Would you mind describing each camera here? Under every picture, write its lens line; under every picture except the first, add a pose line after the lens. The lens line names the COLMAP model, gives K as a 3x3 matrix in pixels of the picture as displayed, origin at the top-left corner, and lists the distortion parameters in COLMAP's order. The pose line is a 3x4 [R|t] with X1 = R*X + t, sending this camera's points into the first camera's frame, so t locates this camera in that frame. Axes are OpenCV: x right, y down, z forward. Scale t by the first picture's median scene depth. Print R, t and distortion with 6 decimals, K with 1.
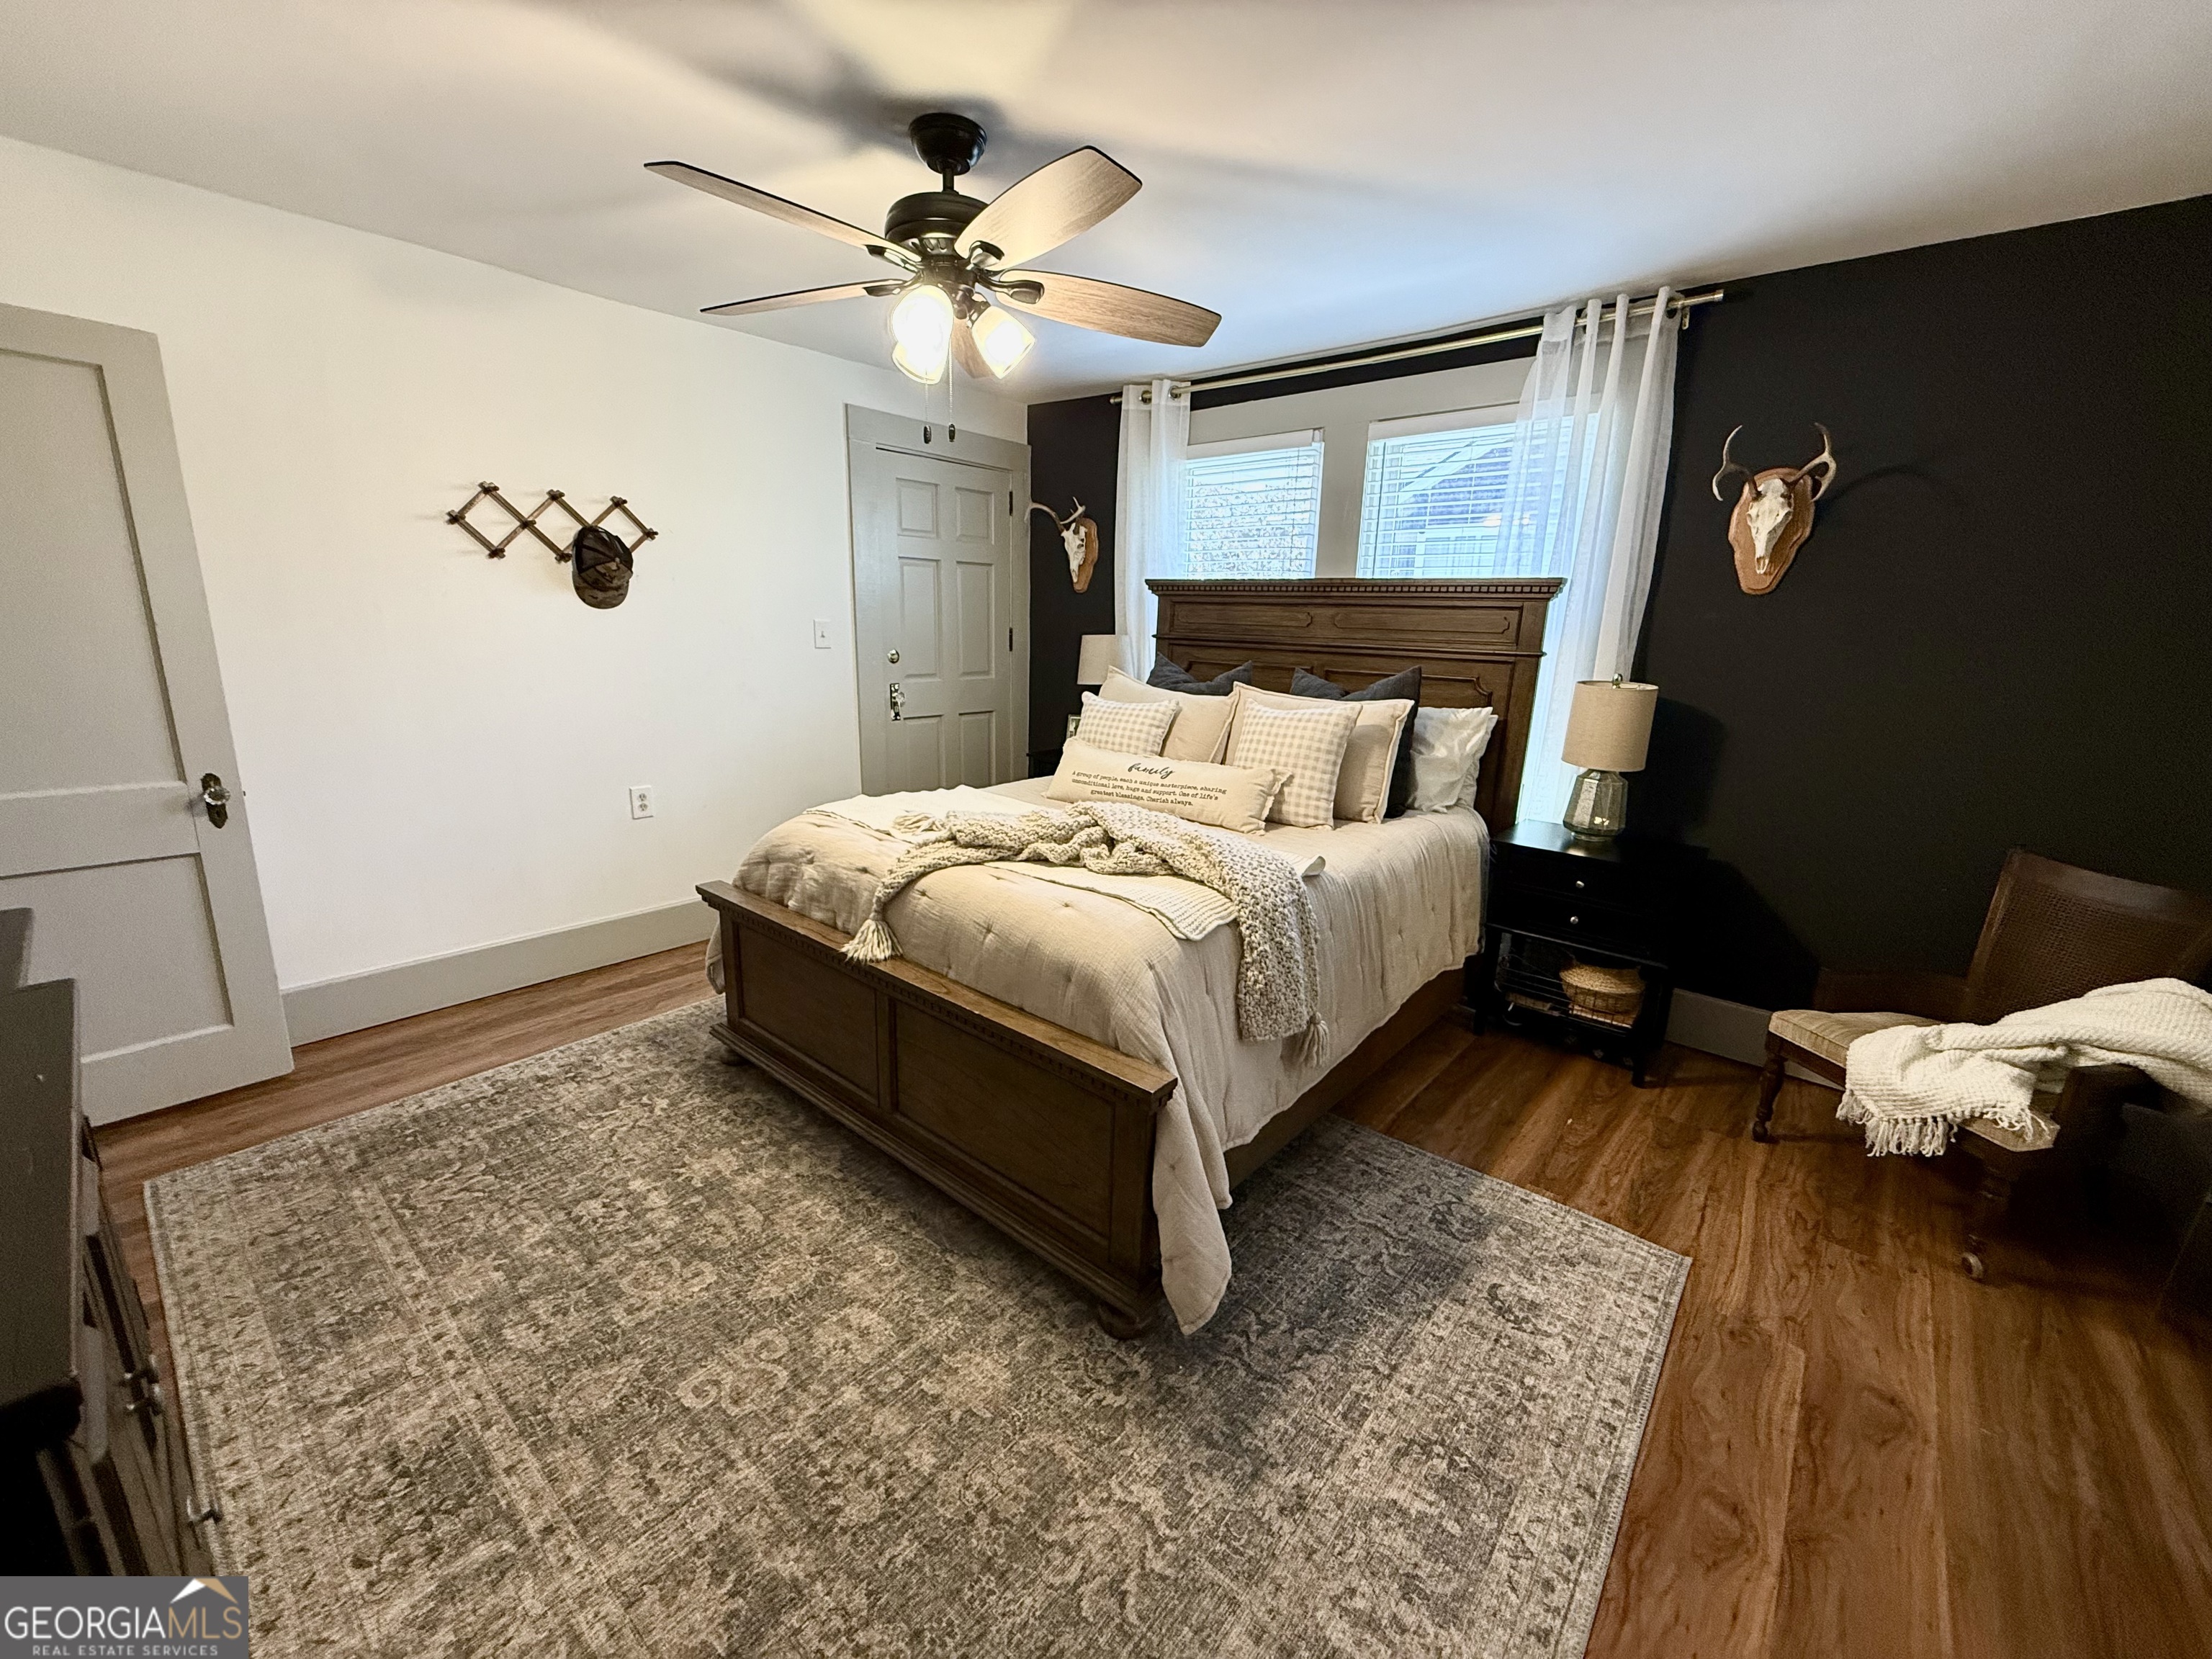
lens RADIAL K [[877.6, 0, 1101.1], [0, 877.6, 826.3], [0, 0, 1]] dist [-0.001912, -0.000494]
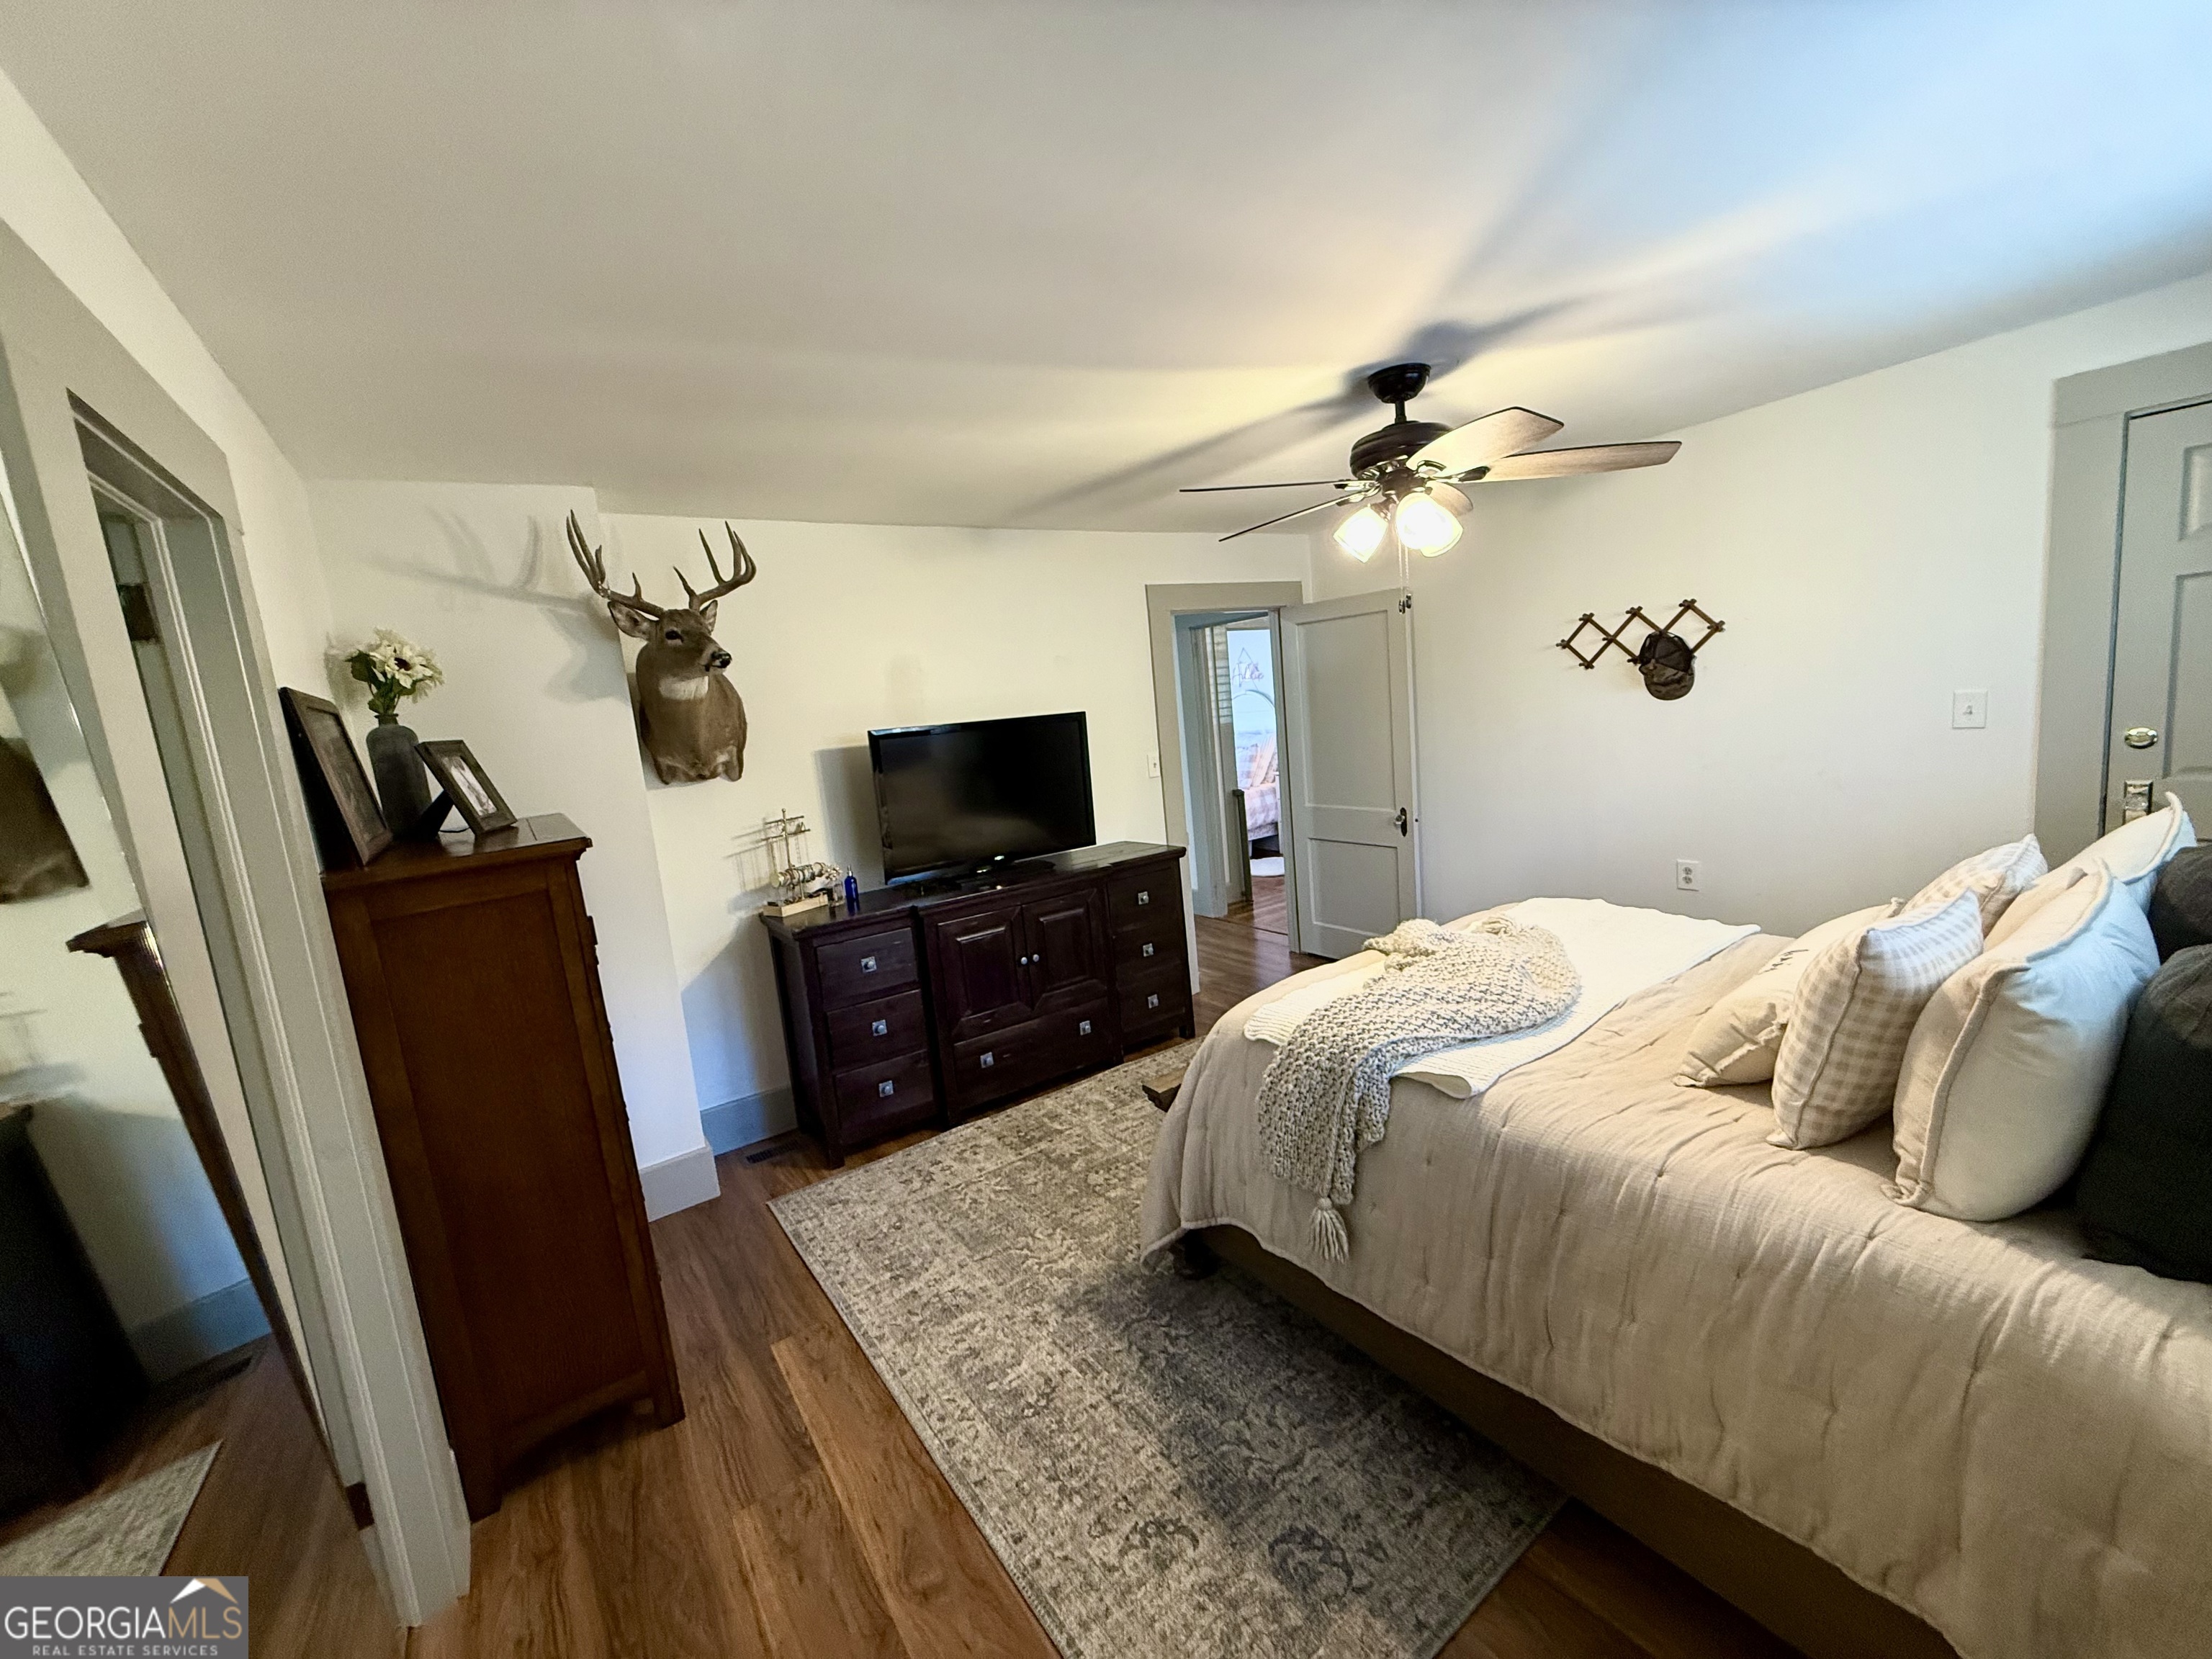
lens RADIAL K [[877.6, 0, 1101.1], [0, 877.6, 826.3], [0, 0, 1]] dist [-0.001912, -0.000494]
pose [[-0.247099, 0.135219, -0.959509, 1.489903], [-0.127263, 0.977110, 0.170472, -0.393155], [0.960597, 0.164234, -0.224235, 1.198344]]
